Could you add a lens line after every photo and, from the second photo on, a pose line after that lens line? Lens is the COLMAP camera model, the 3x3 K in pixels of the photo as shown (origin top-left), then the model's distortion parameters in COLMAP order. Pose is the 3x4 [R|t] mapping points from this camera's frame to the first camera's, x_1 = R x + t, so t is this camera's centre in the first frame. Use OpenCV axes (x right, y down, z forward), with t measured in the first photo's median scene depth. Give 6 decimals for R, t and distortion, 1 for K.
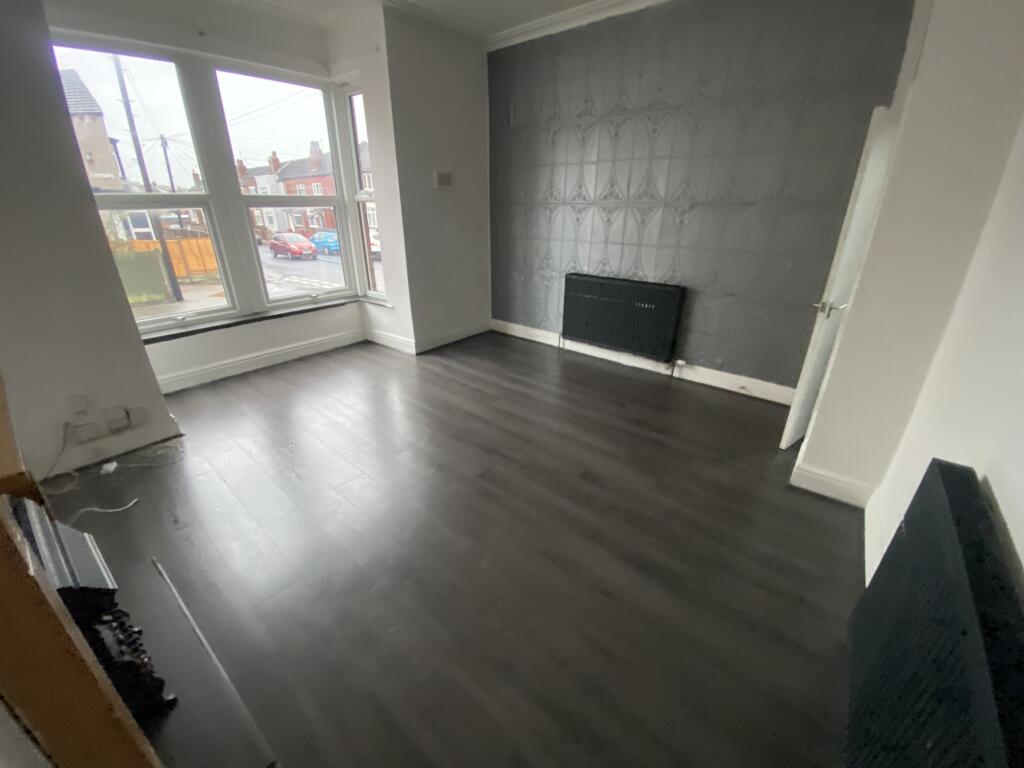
lens RADIAL K [[416.6, 0, 514.7], [0, 416.6, 383.8], [0, 0, 1]] dist [0.029700, -0.022574]
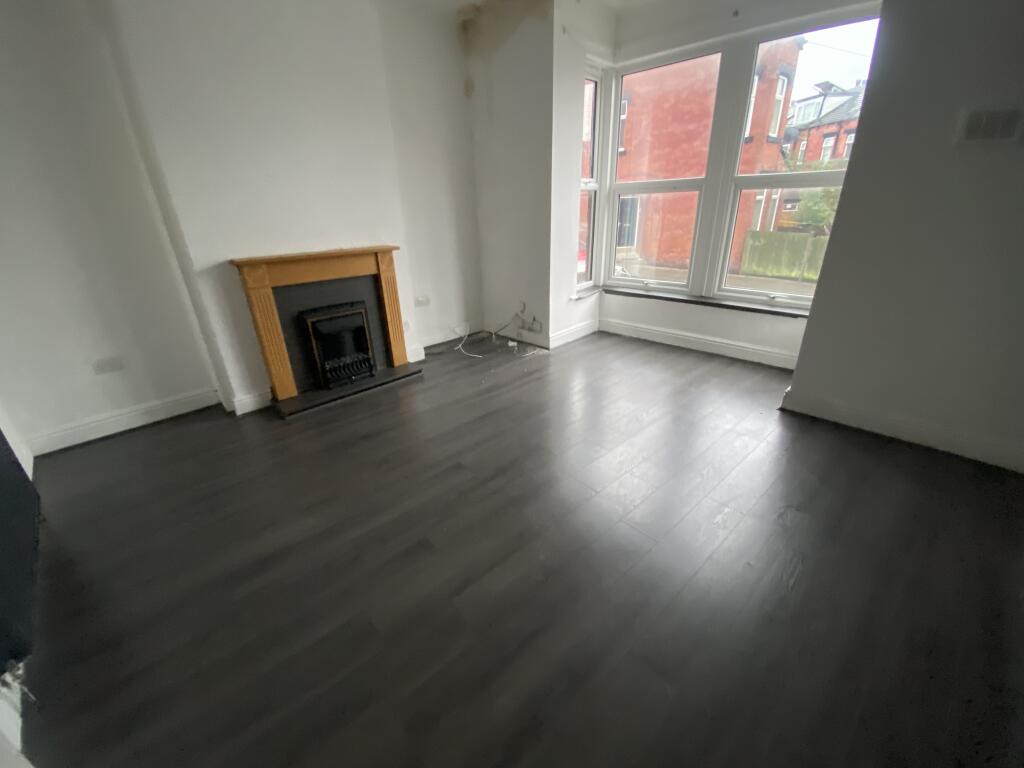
lens RADIAL K [[416.6, 0, 514.7], [0, 416.6, 383.8], [0, 0, 1]] dist [0.029700, -0.022574]
pose [[-0.136976, 0.396765, -0.907643, 0.469909], [-0.358320, 0.834385, 0.418817, -0.265414], [0.923496, 0.382594, 0.027878, 0.661192]]
